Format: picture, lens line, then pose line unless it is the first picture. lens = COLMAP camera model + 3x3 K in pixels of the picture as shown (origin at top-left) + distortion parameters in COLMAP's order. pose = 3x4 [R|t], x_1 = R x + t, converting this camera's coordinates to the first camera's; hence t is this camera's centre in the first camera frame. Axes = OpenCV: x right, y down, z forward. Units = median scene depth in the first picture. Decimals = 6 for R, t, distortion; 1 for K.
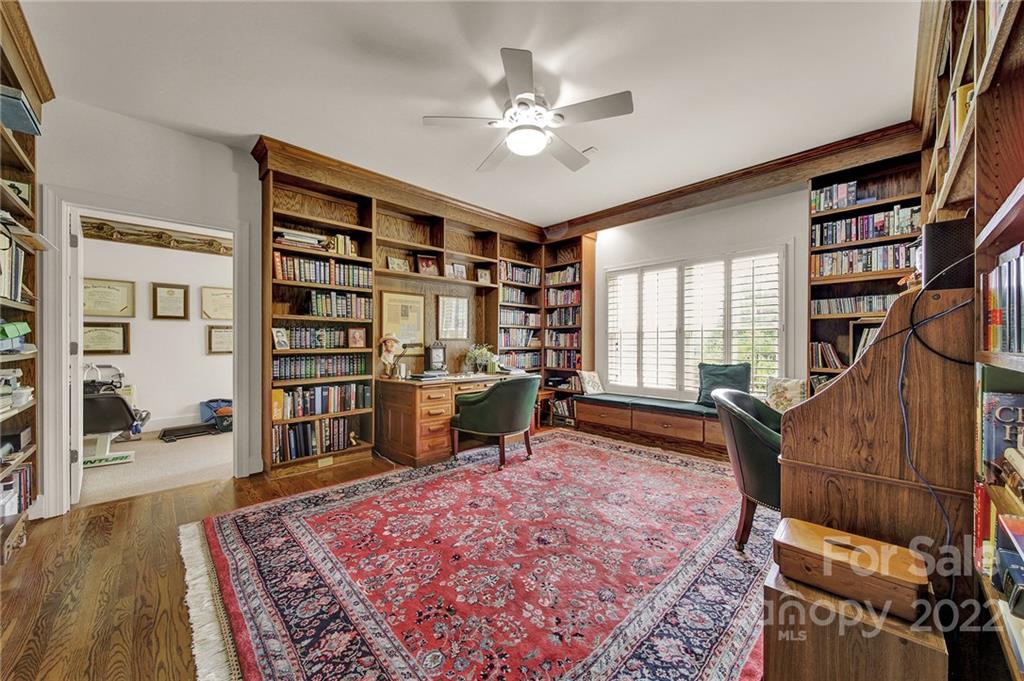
lens RADIAL K [[364.4, 0, 508.0], [0, 364.4, 342.8], [0, 0, 1]] dist [0.002584, -0.001794]
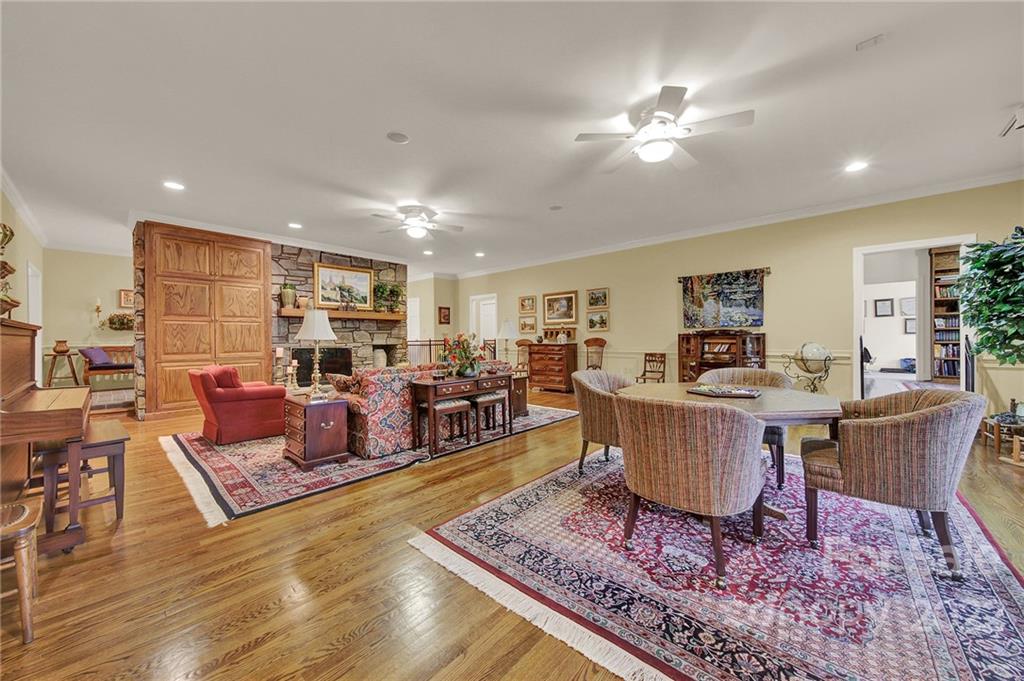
lens RADIAL K [[364.4, 0, 510.4], [0, 364.4, 339.4], [0, 0, 1]] dist [0.002584, -0.001794]
pose [[0.056153, 0.003795, -0.998415, 1.366555], [0.004546, 0.999981, 0.004057, 0.062360], [0.998412, -0.004767, 0.056134, -1.650609]]
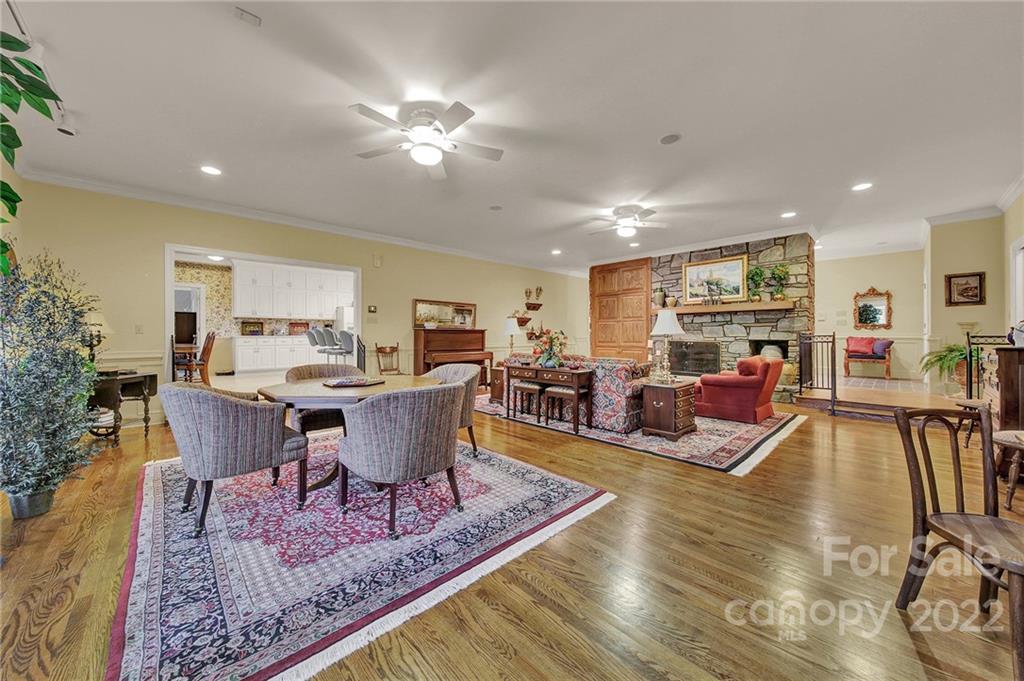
lens RADIAL K [[364.4, 0, 510.5], [0, 364.4, 333.8], [0, 0, 1]] dist [0.002584, -0.001794]
pose [[-0.999614, 0.005754, 0.027195, 0.326257], [0.005737, 0.999983, -0.000705, 0.062301], [-0.027199, -0.000548, -0.999630, -0.407940]]
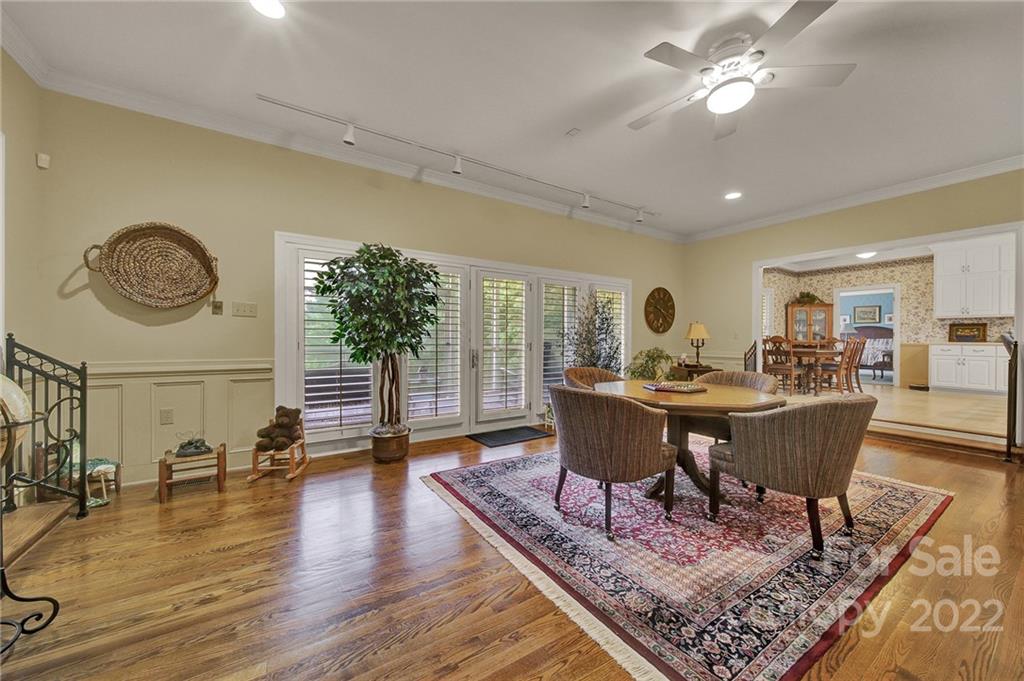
lens RADIAL K [[374.8, 0, 513.9], [0, 374.8, 340.5], [0, 0, 1]] dist [-0.001769, -0.000609]
pose [[0.203560, -0.000185, 0.979062, -0.175312], [-0.005761, 0.999982, 0.001387, 0.064667], [-0.979045, -0.005923, 0.203556, -1.029562]]
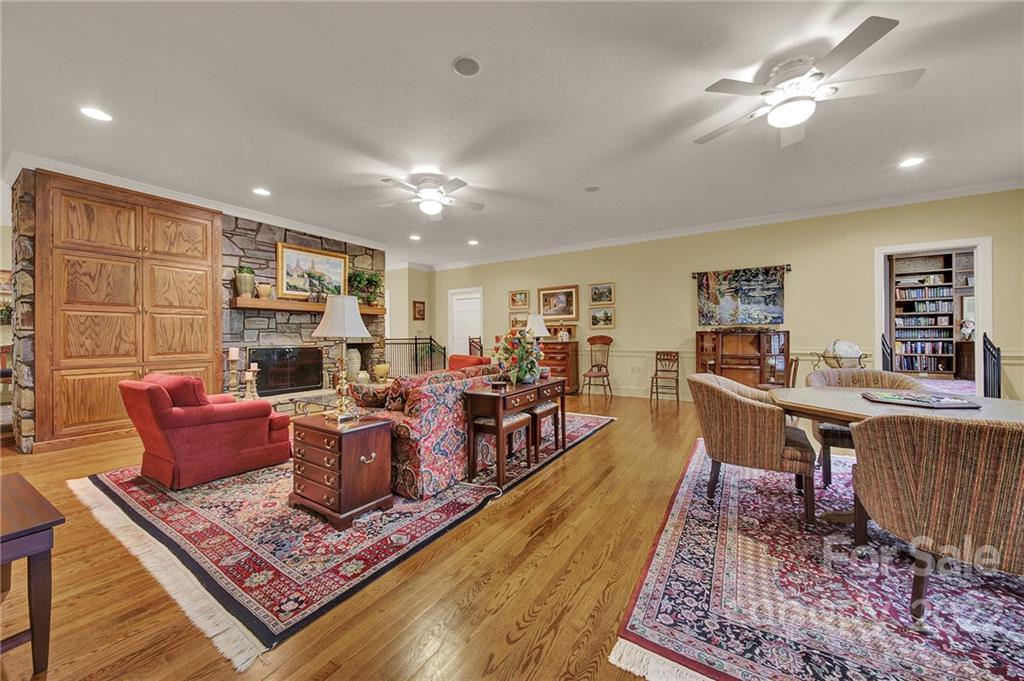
lens RADIAL K [[364.4, 0, 509.8], [0, 364.4, 333.5], [0, 0, 1]] dist [0.002584, -0.001794]
pose [[0.219981, -0.006872, -0.975480, 1.114720], [0.003918, 0.999973, -0.006161, 0.063723], [0.975496, -0.002467, 0.220002, -1.954540]]
